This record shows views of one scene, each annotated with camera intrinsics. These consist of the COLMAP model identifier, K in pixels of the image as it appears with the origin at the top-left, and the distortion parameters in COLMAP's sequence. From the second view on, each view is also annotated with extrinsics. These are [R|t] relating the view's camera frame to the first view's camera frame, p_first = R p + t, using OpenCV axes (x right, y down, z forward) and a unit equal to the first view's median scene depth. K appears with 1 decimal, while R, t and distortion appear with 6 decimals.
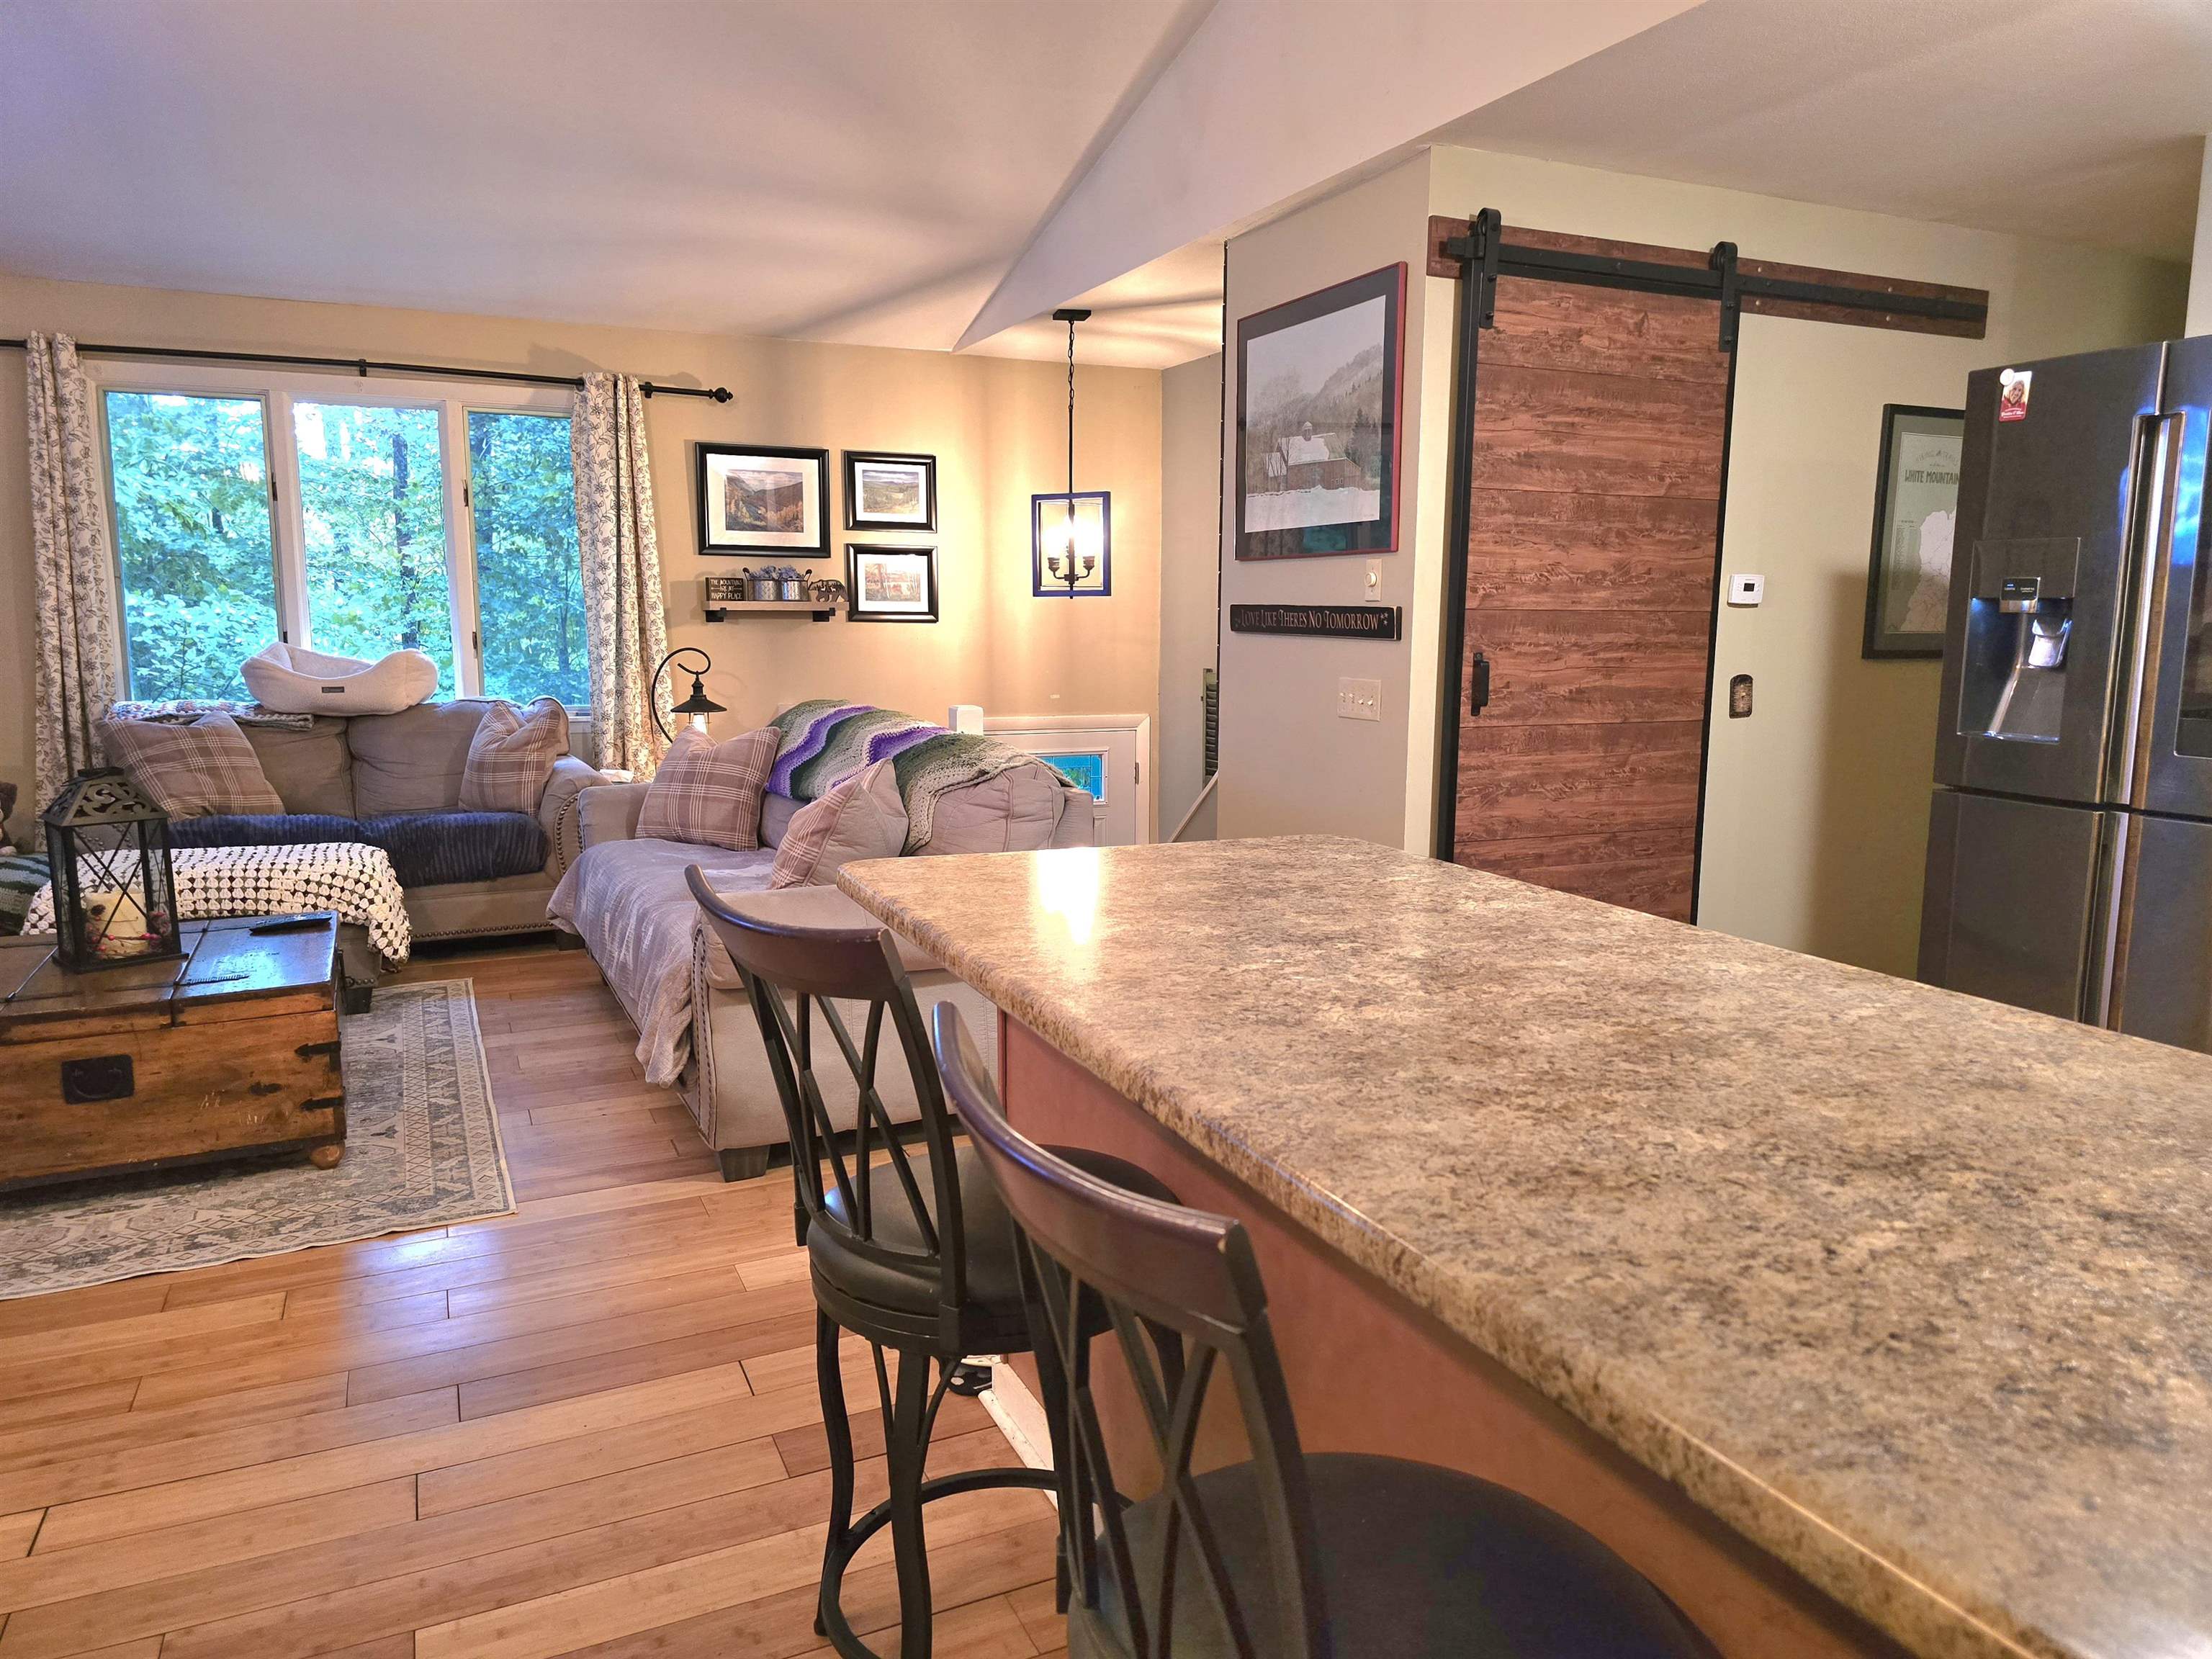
lens RADIAL K [[1498.2, 0, 1131.5], [0, 1498.2, 827.2], [0, 0, 1]] dist [0.056122, -0.054403]
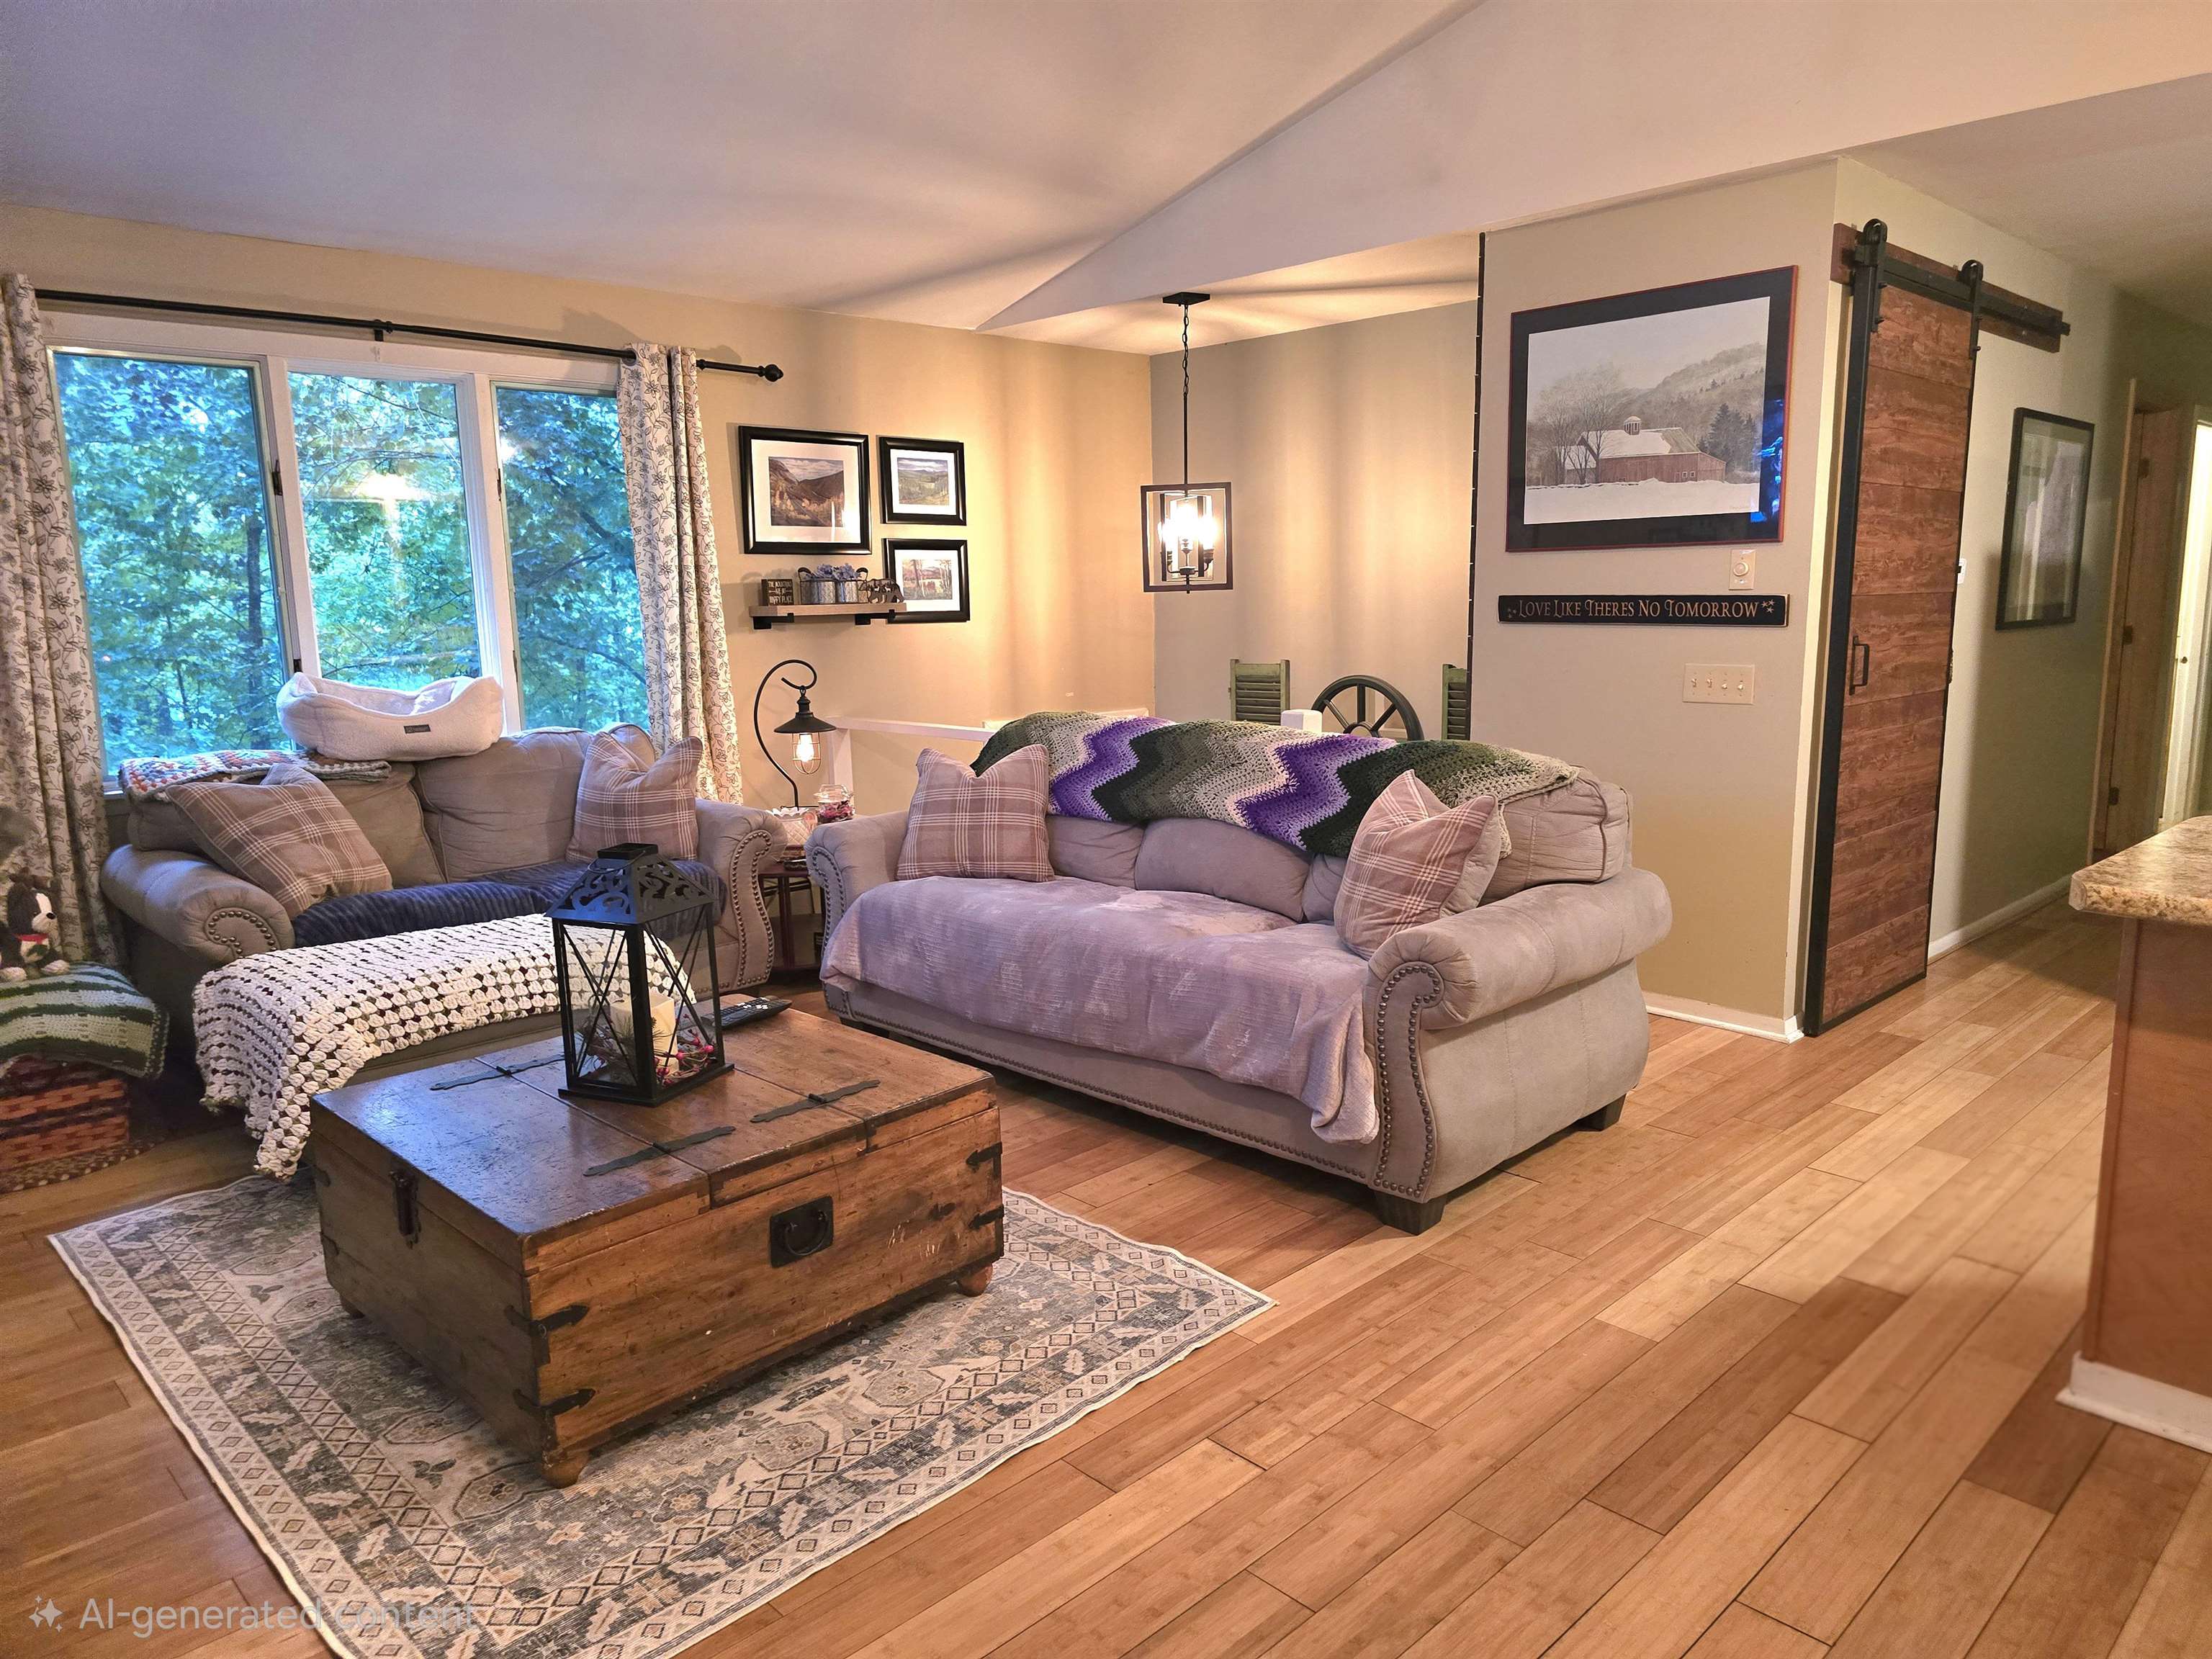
lens RADIAL K [[1483.1, 0, 1132.7], [0, 1483.1, 834.7], [0, 0, 1]] dist [0.059220, -0.057978]
pose [[0.942993, -0.077161, 0.323743, -0.472568], [0.070929, 0.996999, 0.031023, -0.034840], [-0.325165, -0.006292, 0.945636, 0.123273]]
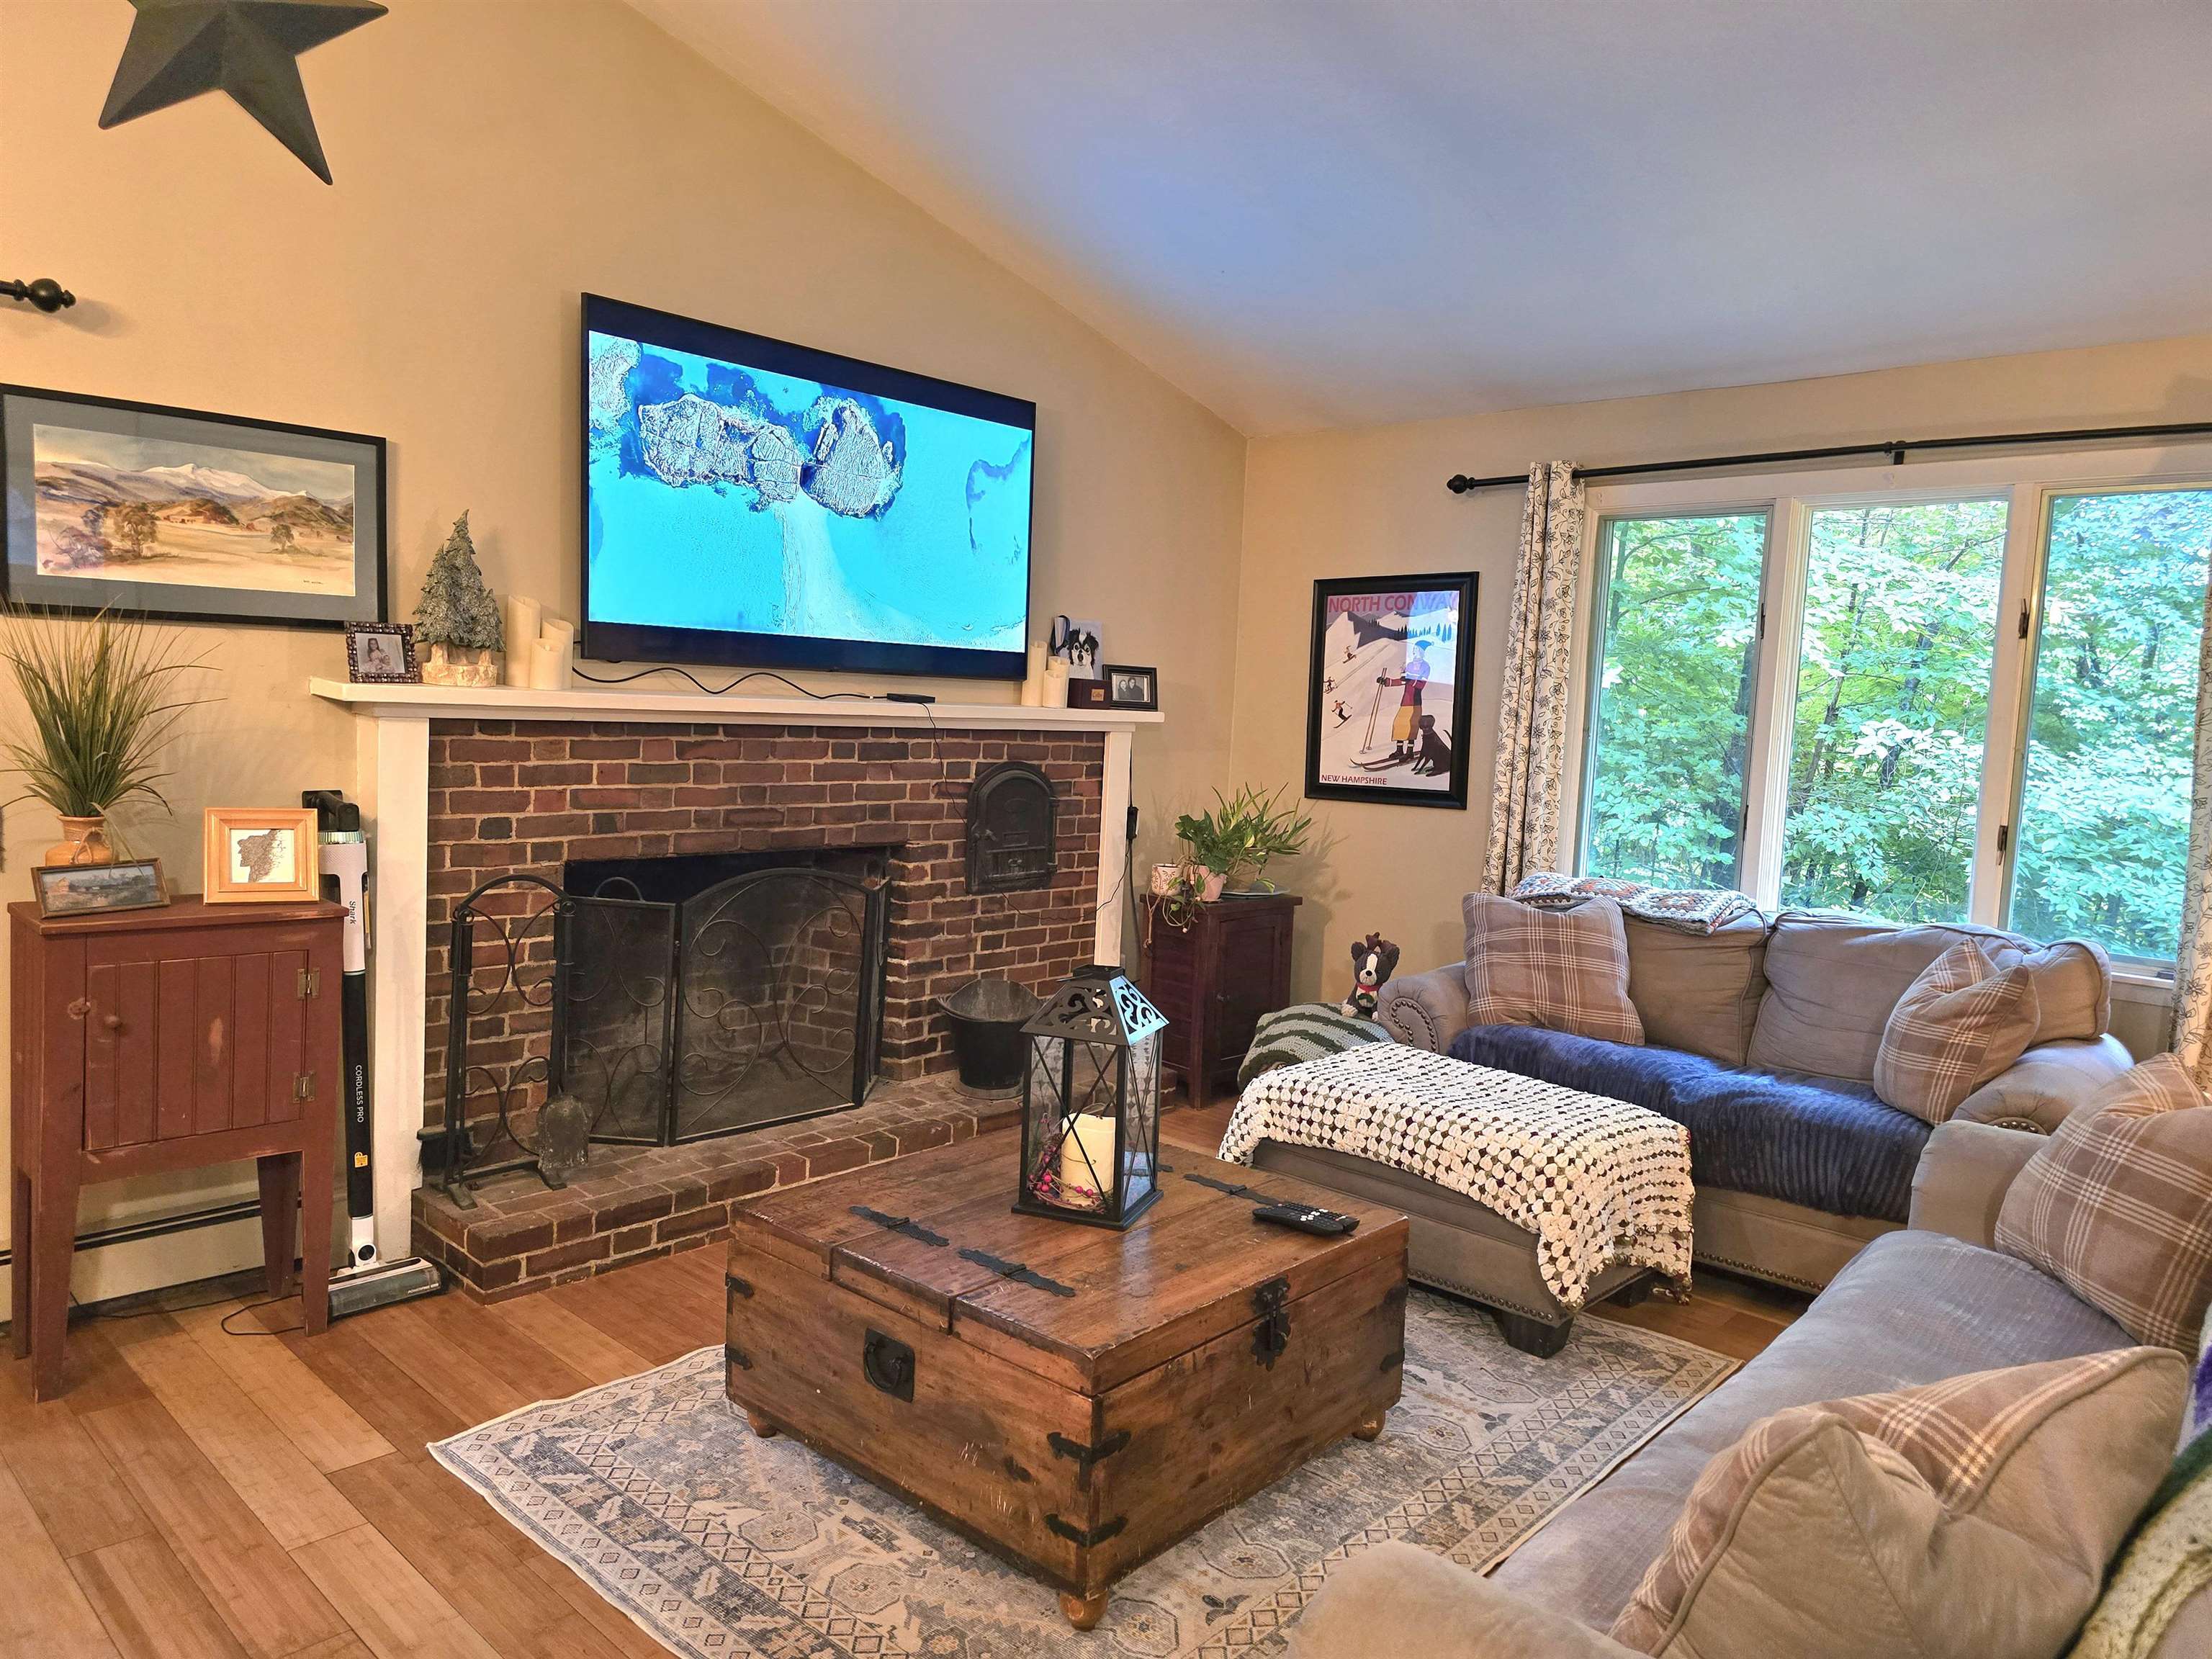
lens RADIAL K [[1480.5, 0, 1106.0], [0, 1480.5, 829.5], [0, 0, 1]] dist [0.064964, -0.054727]
pose [[0.371638, 0.093309, -0.923677, 0.032146], [-0.177262, 0.983764, 0.028058, -0.093264], [0.911298, 0.153306, 0.382144, 0.478406]]
